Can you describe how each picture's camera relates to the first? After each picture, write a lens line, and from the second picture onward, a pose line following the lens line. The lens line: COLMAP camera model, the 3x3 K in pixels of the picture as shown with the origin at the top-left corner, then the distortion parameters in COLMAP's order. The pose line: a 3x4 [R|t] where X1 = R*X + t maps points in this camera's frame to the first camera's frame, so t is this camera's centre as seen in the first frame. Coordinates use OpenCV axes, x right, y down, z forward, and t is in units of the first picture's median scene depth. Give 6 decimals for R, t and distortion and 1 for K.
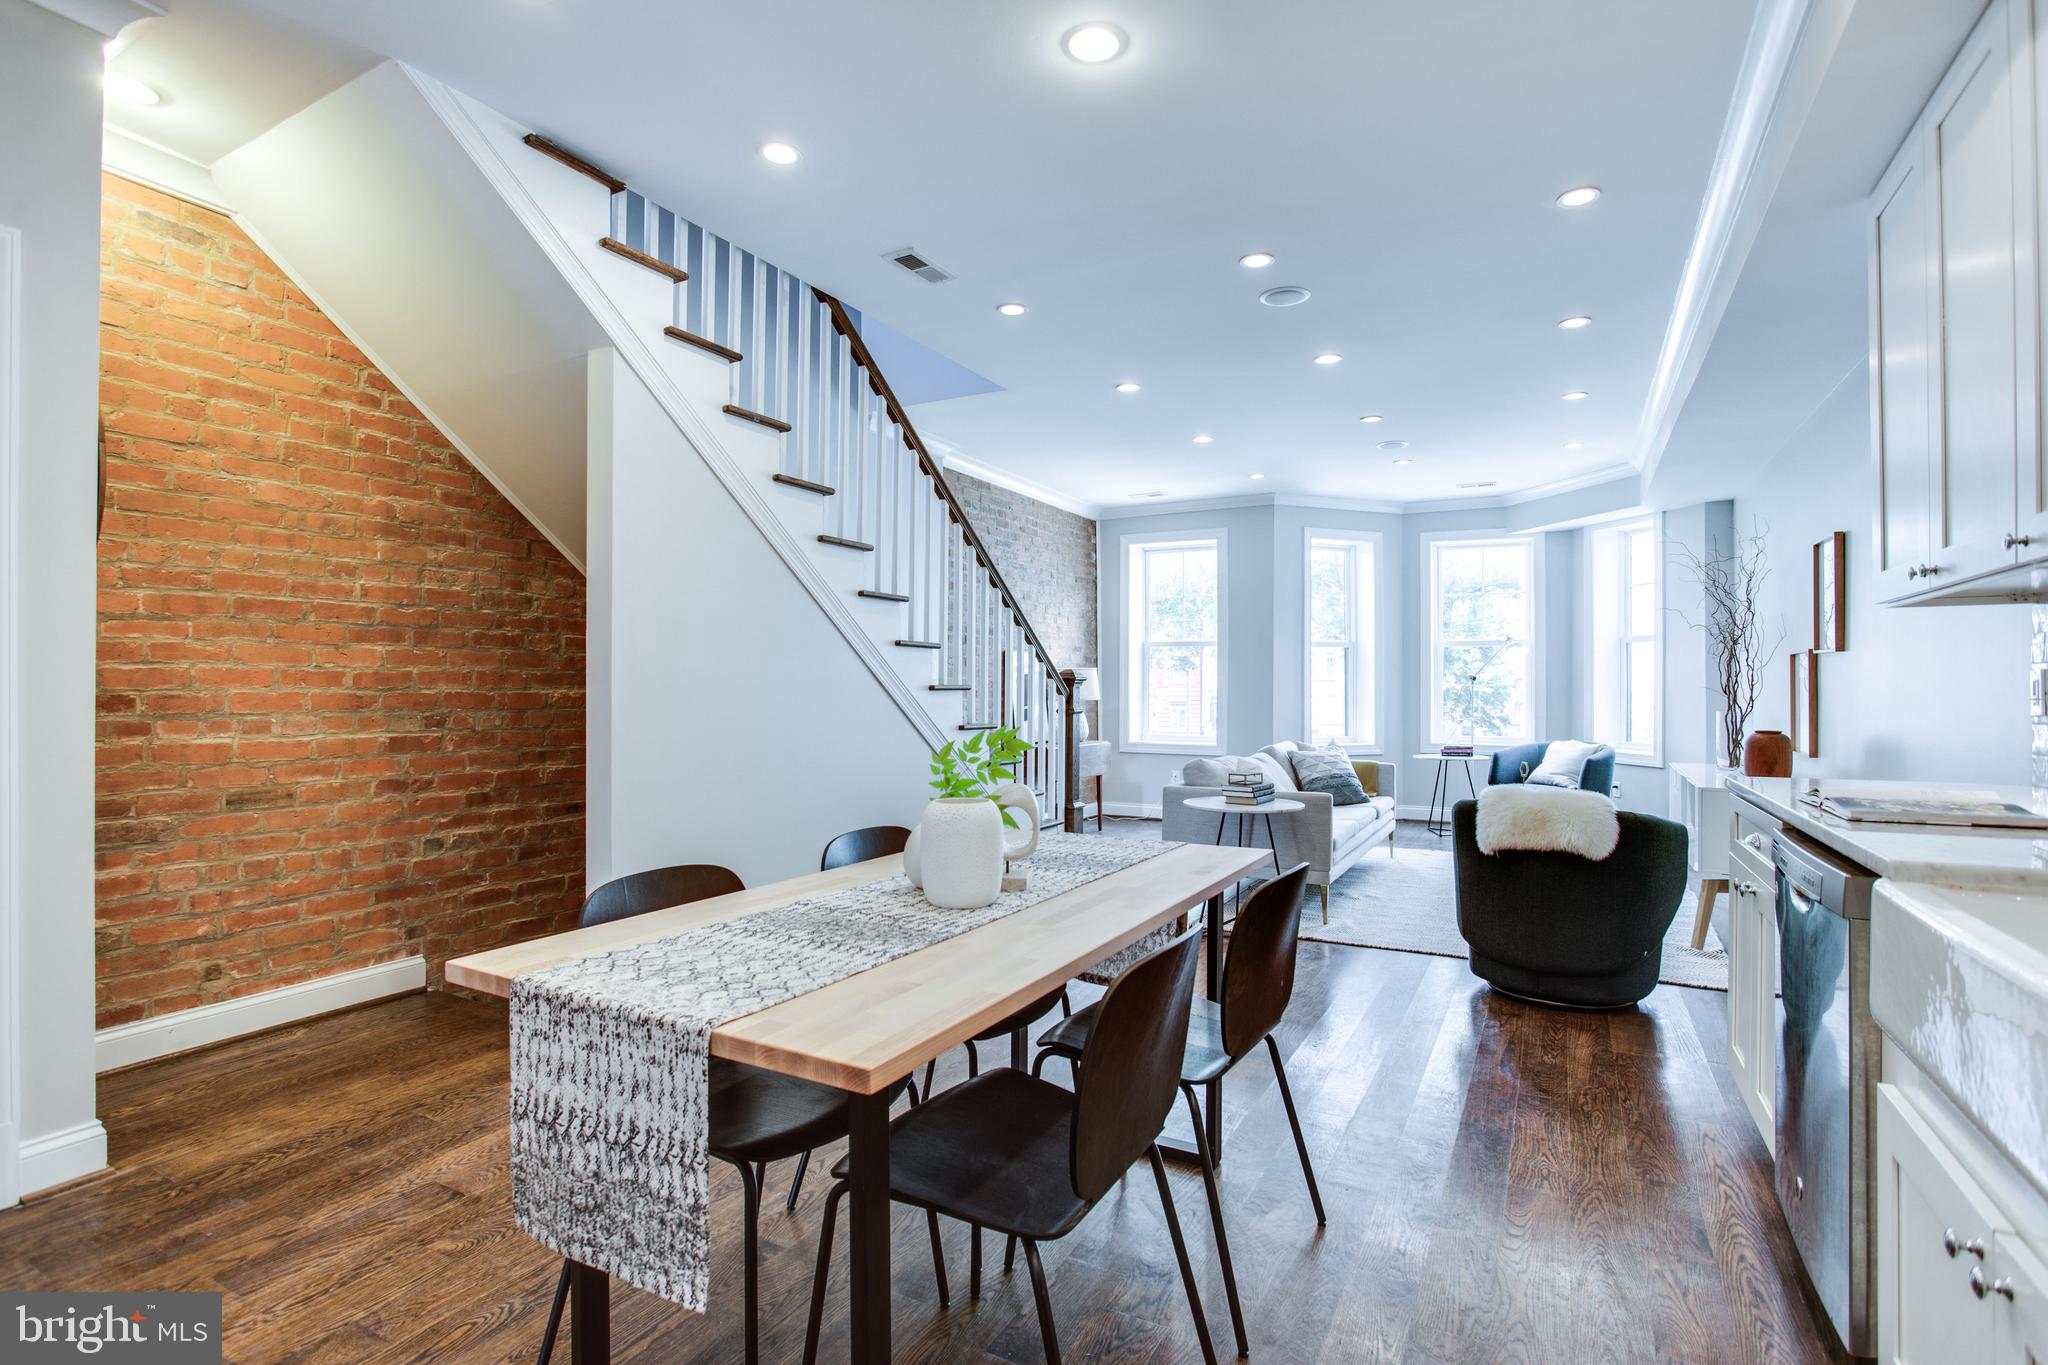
lens RADIAL K [[969.6, 0, 1043.3], [0, 969.6, 687.2], [0, 0, 1]] dist [-0.033778, 0.007487]
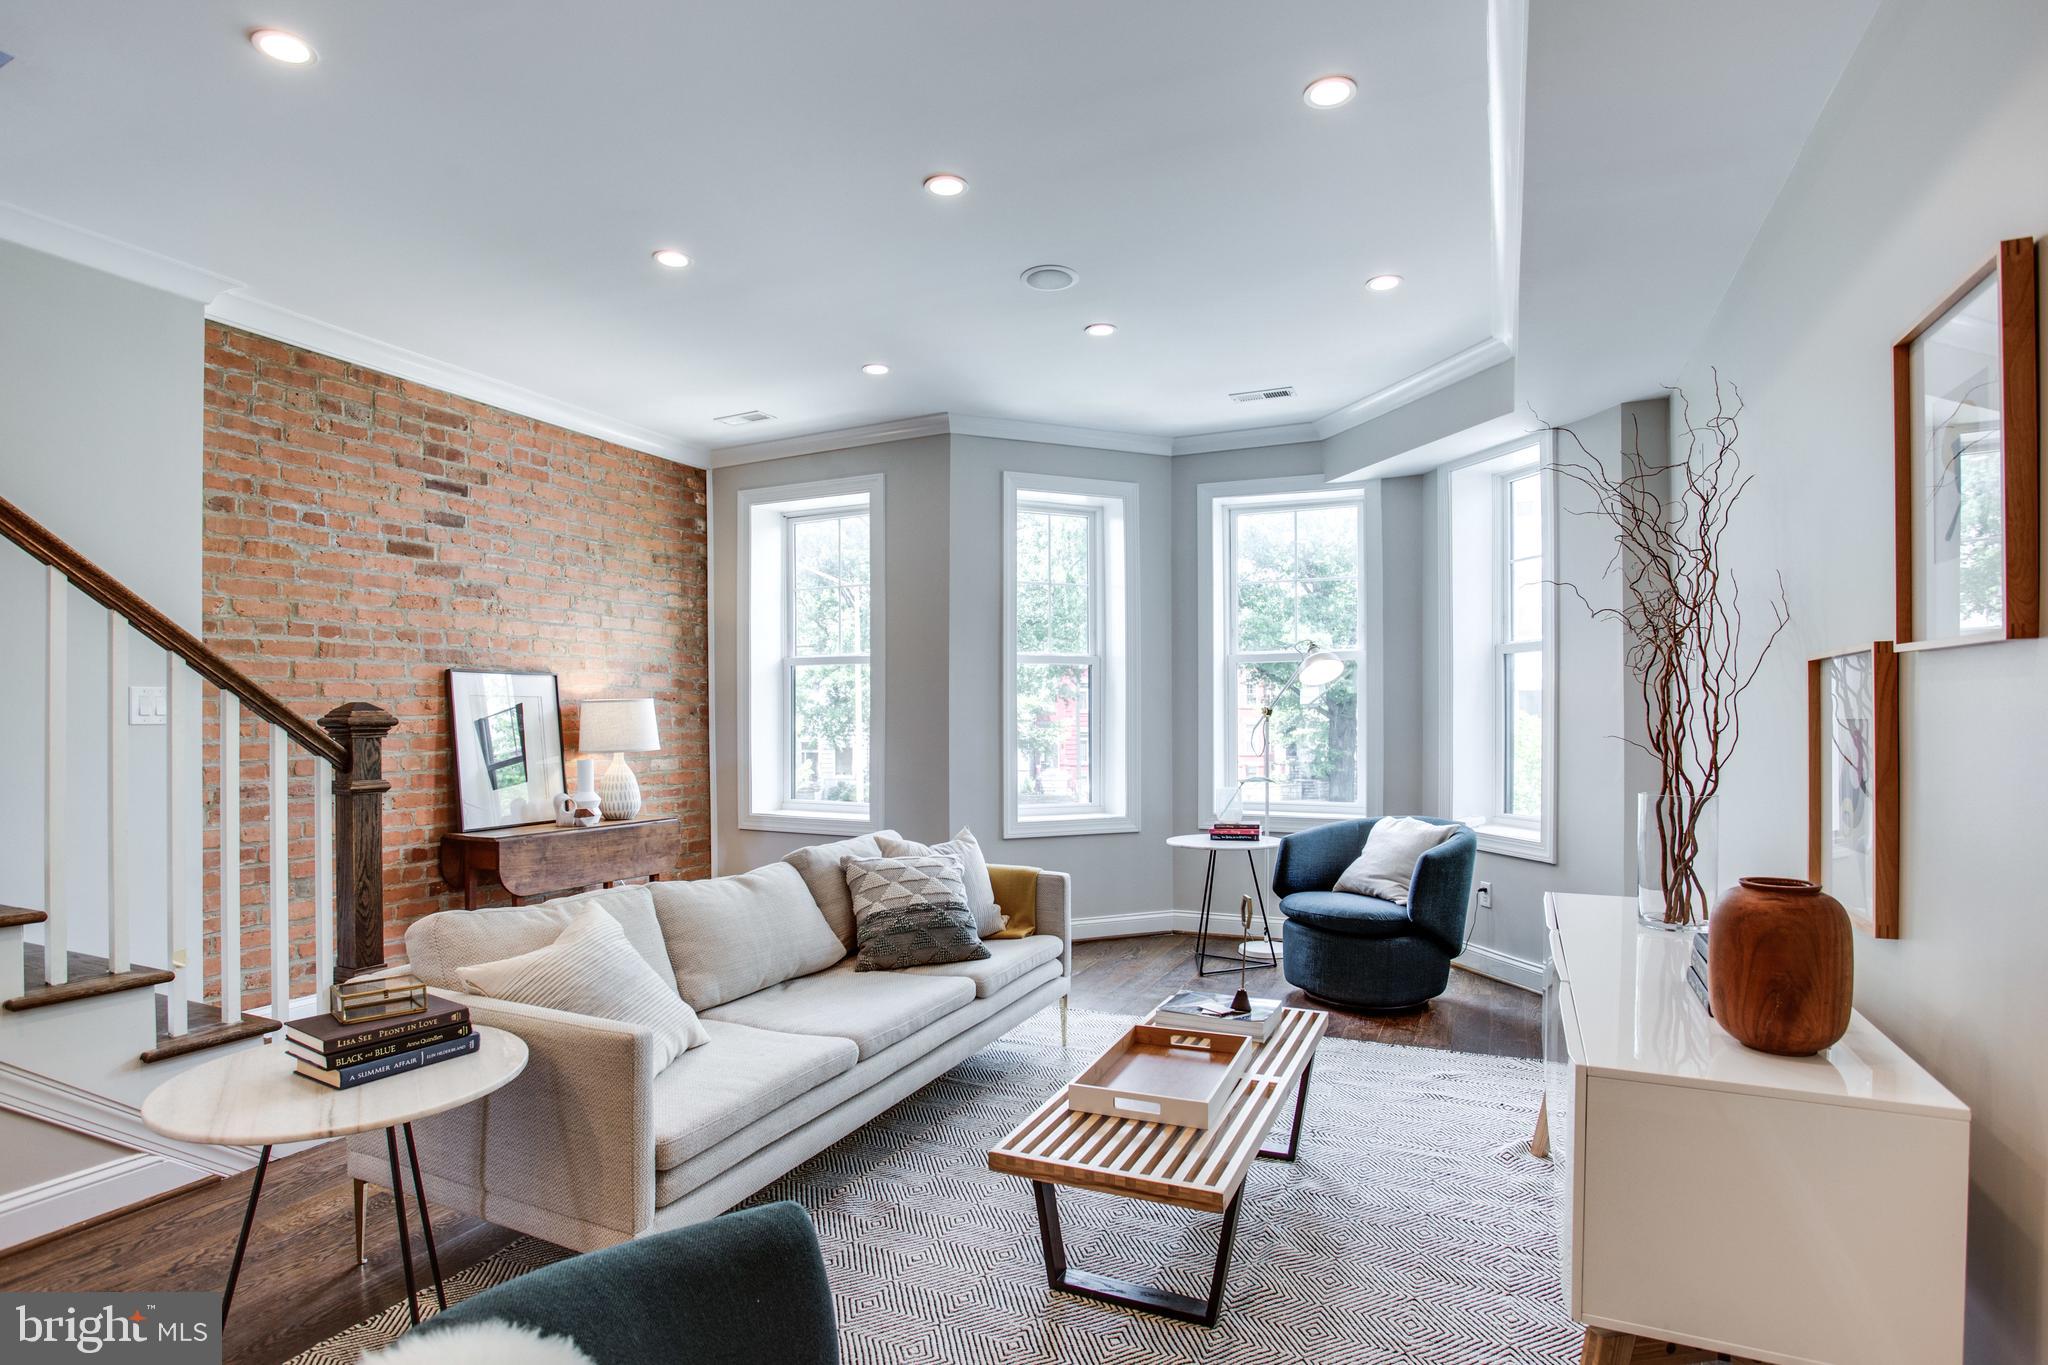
lens RADIAL K [[1012.1, 0, 1021.1], [0, 1012.1, 732.9], [0, 0, 1]] dist [-0.059932, 0.006383]
pose [[0.998711, -0.006305, 0.050371, 0.266700], [0.005570, 0.999876, 0.014708, -0.006946], [-0.050457, -0.014408, 0.998622, 0.374887]]
